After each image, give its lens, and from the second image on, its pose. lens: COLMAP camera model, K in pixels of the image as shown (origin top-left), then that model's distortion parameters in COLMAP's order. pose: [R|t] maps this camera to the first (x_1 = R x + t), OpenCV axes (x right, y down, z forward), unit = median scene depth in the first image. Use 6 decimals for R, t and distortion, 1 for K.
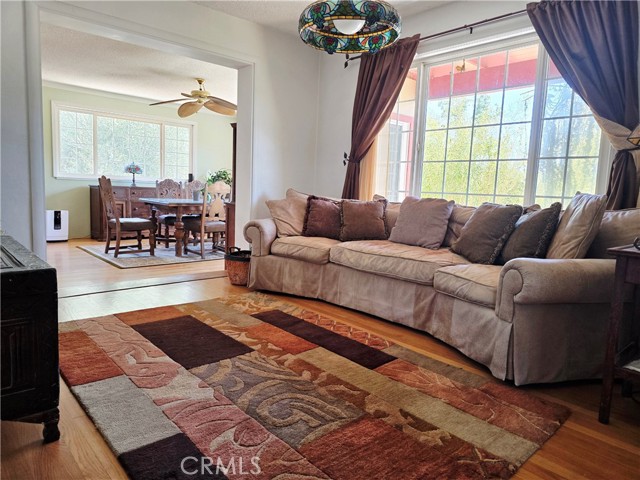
lens RADIAL K [[435.8, 0, 323.6], [0, 435.8, 239.8], [0, 0, 1]] dist [0.007607, -0.001220]
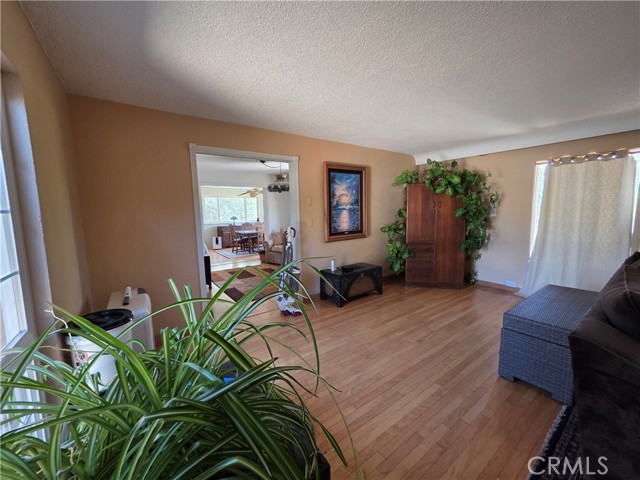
lens RADIAL K [[258.3, 0, 317.2], [0, 258.3, 239.2], [0, 0, 1]] dist [-0.002044, 0.000000]
pose [[0.990756, -0.047329, -0.127135, 0.250037], [0.045822, 0.998841, -0.014754, -0.006313], [0.127686, 0.008792, 0.991776, -0.448900]]
